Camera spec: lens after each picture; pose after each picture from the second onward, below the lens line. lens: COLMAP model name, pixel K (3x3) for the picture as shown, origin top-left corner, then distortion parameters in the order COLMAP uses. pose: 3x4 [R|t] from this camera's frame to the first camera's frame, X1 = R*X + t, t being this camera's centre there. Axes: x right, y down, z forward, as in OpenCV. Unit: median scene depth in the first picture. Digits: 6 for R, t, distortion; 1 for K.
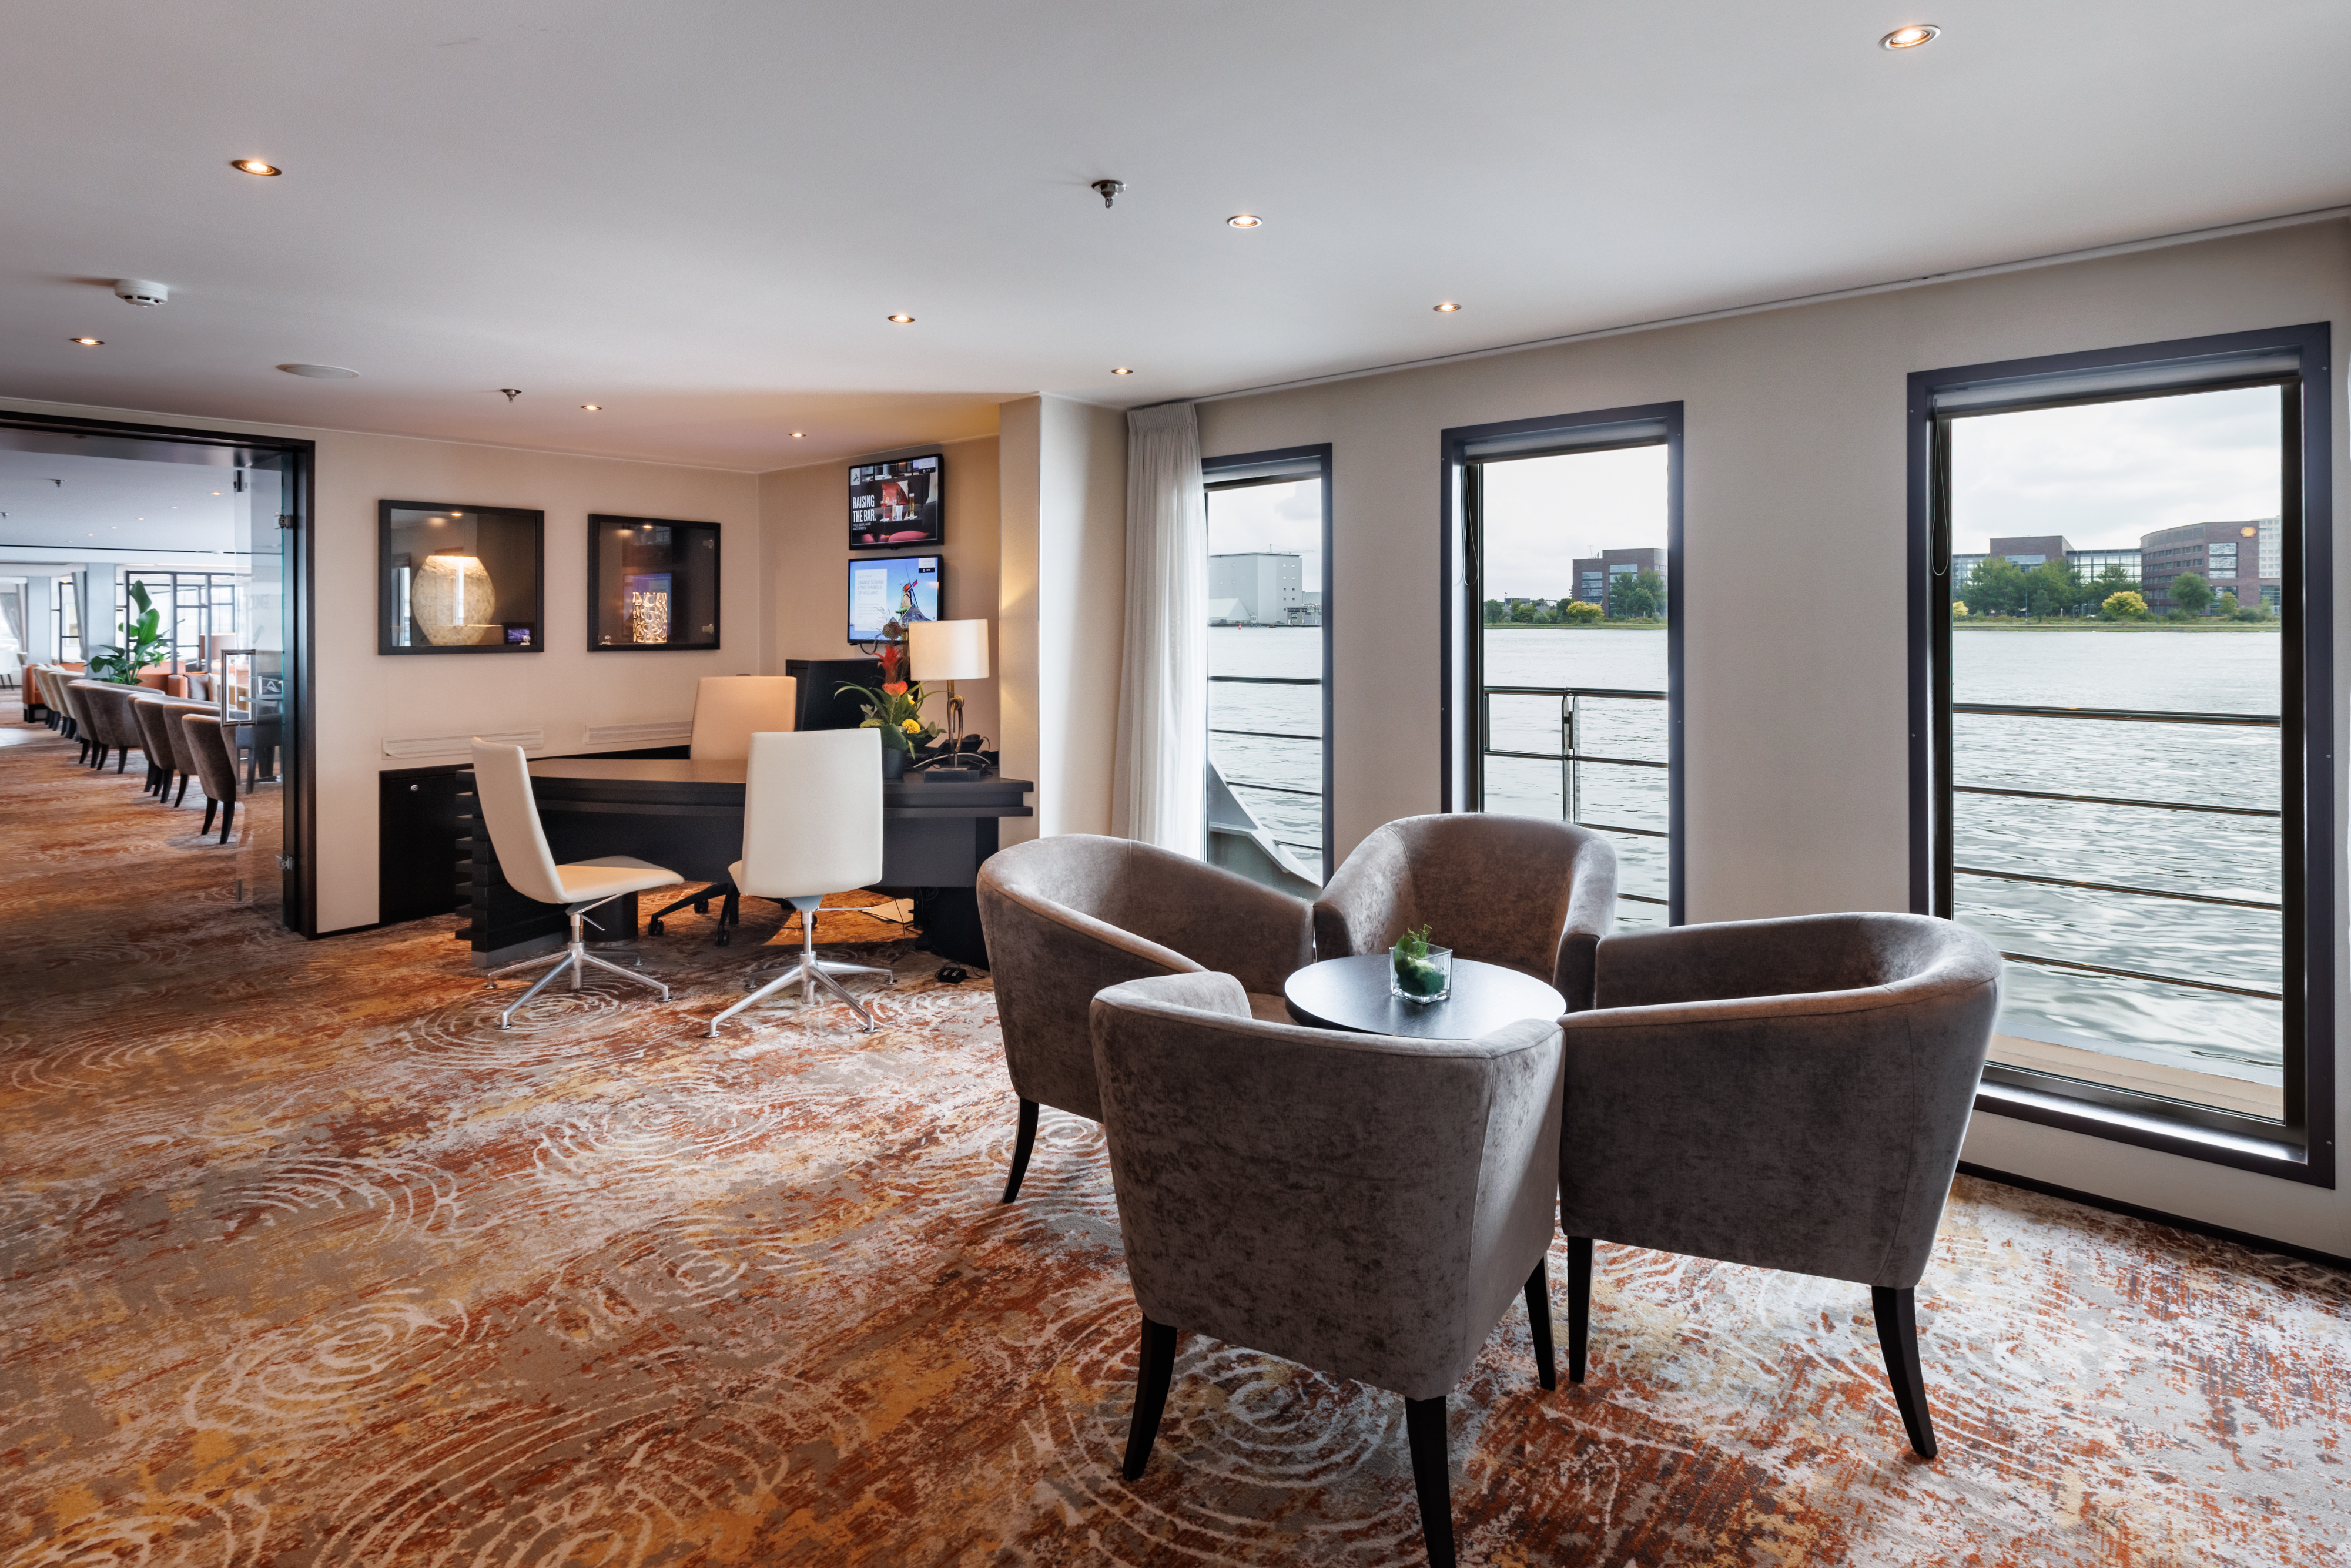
lens RADIAL K [[1209.1, 0, 1167.0], [0, 1209.1, 625.9], [0, 0, 1]] dist [0.009653, 0.001416]
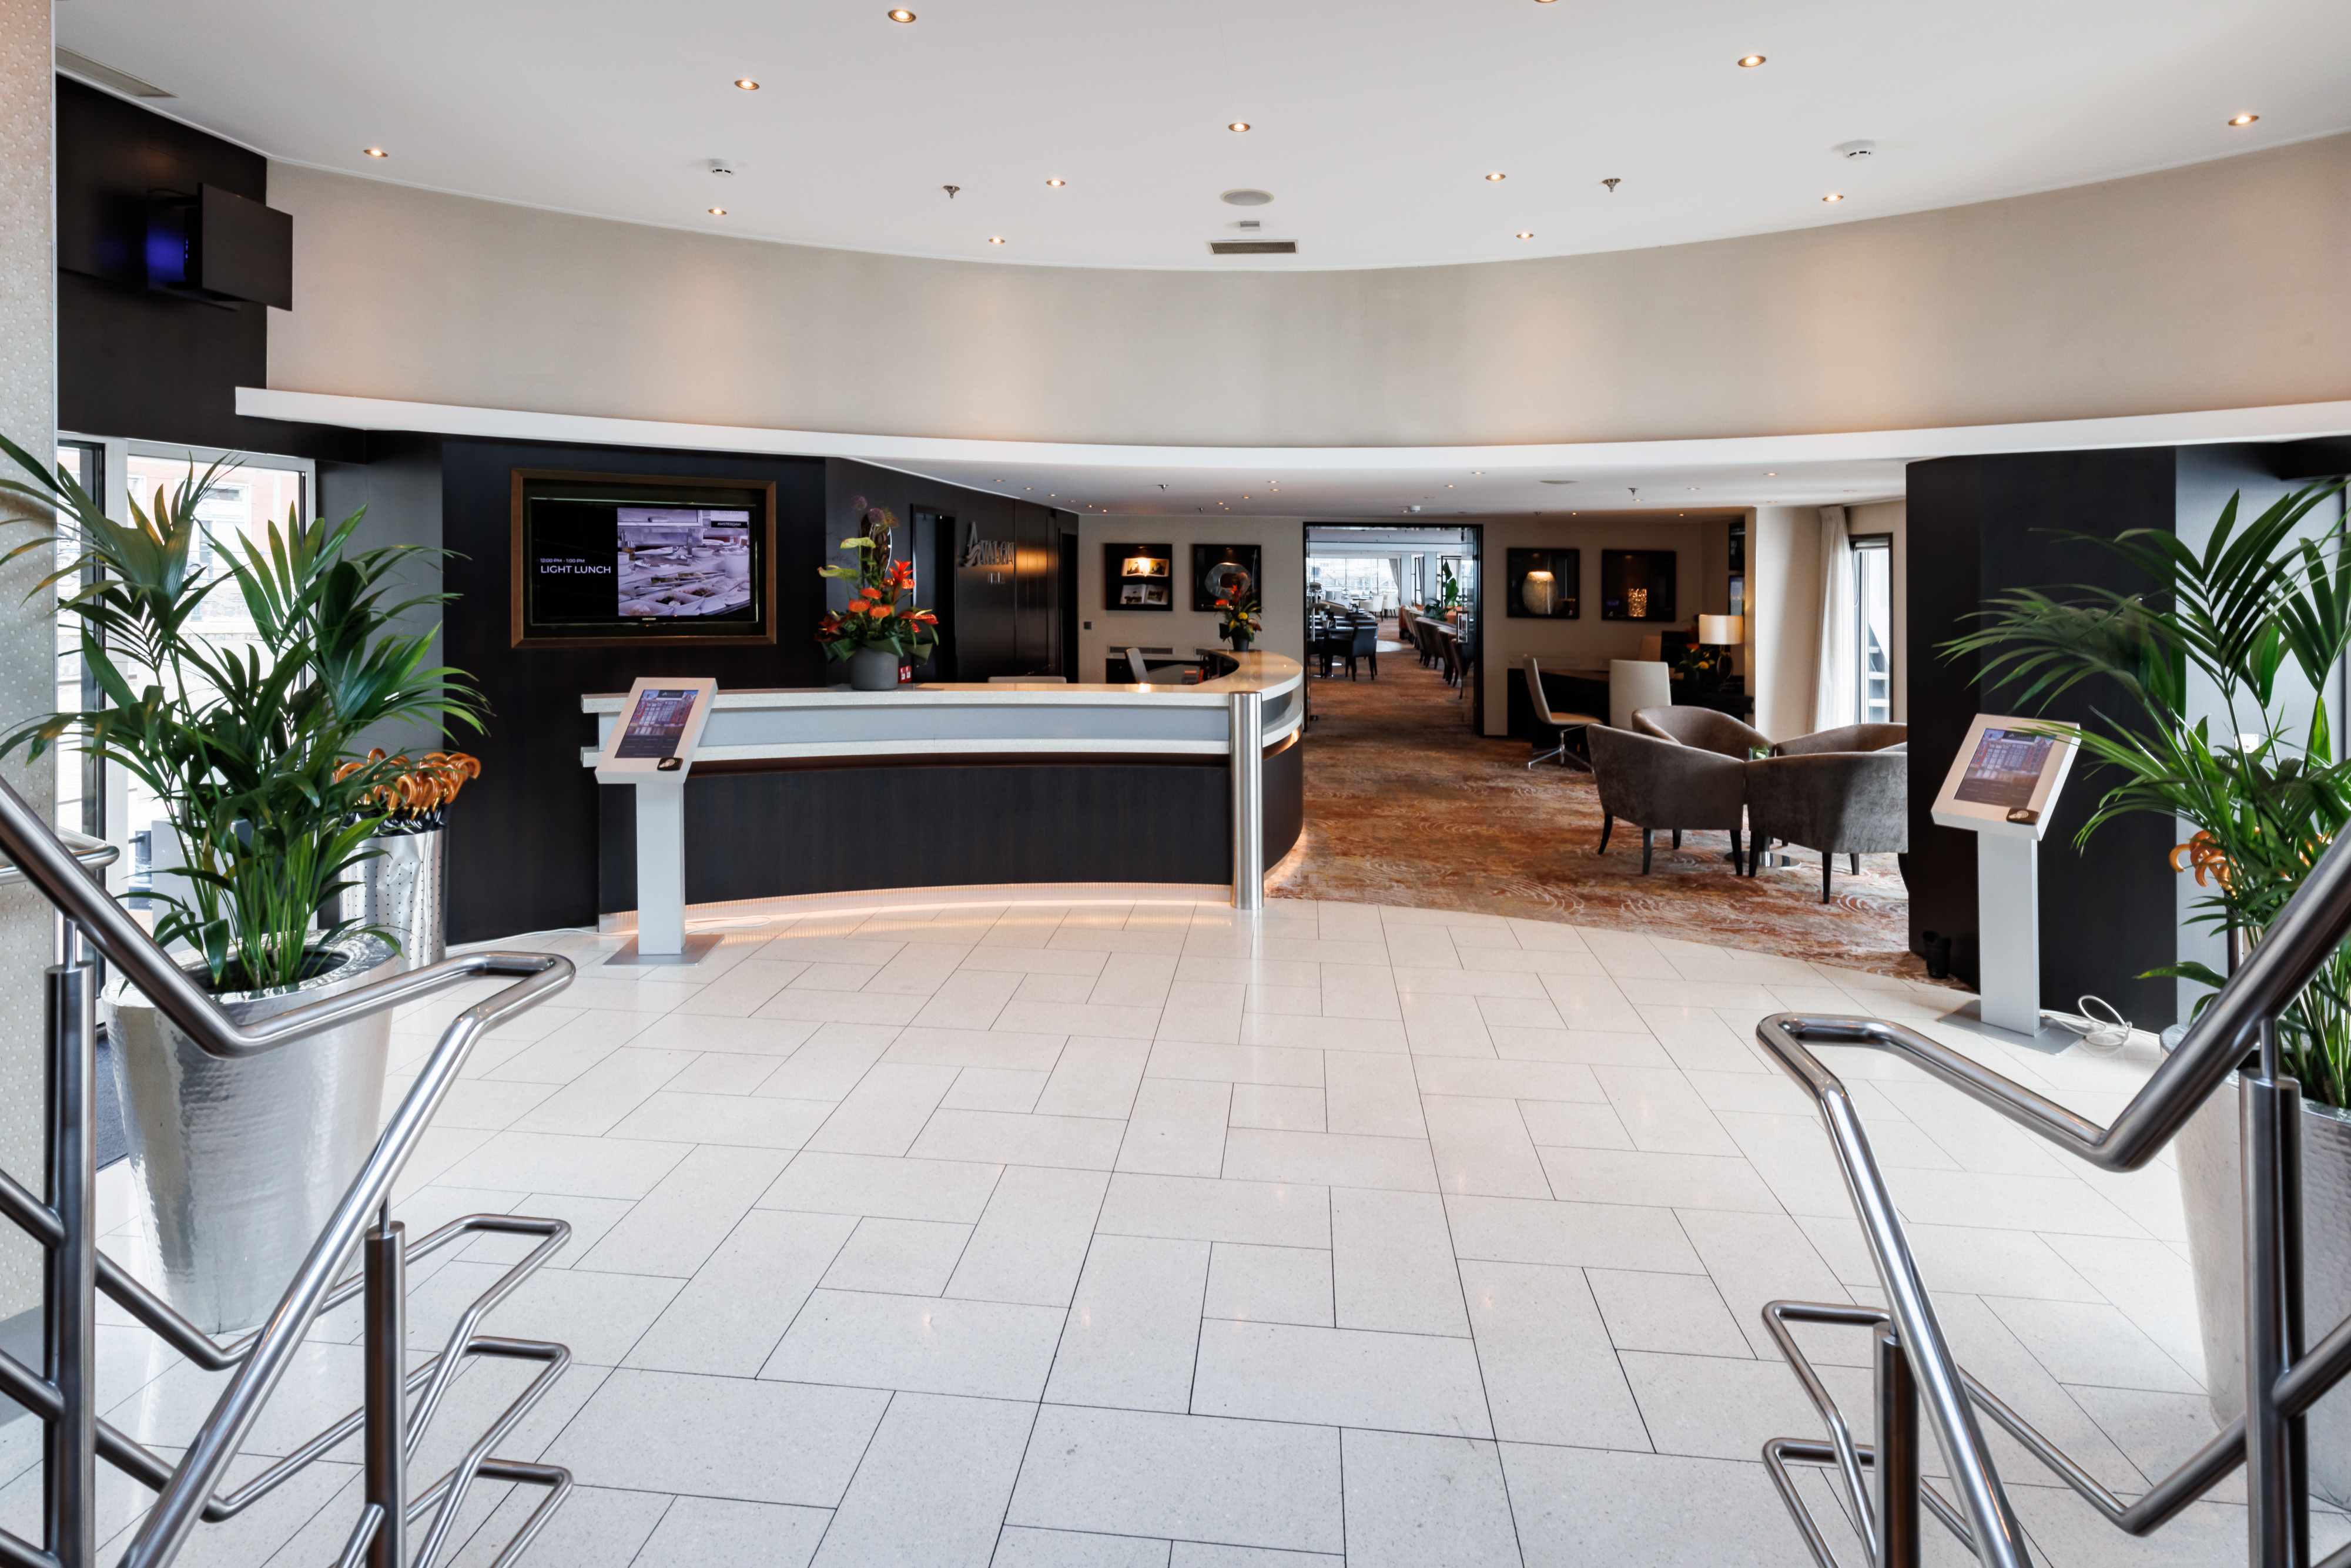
lens RADIAL K [[1209.1, 0, 1178.3], [0, 1209.1, 567.5], [0, 0, 1]] dist [0.009653, 0.001416]
pose [[0.591982, 0.011902, -0.805863, 0.799841], [-0.018012, 0.999837, 0.001535, -0.060830], [0.805750, 0.013607, 0.592100, -0.829507]]
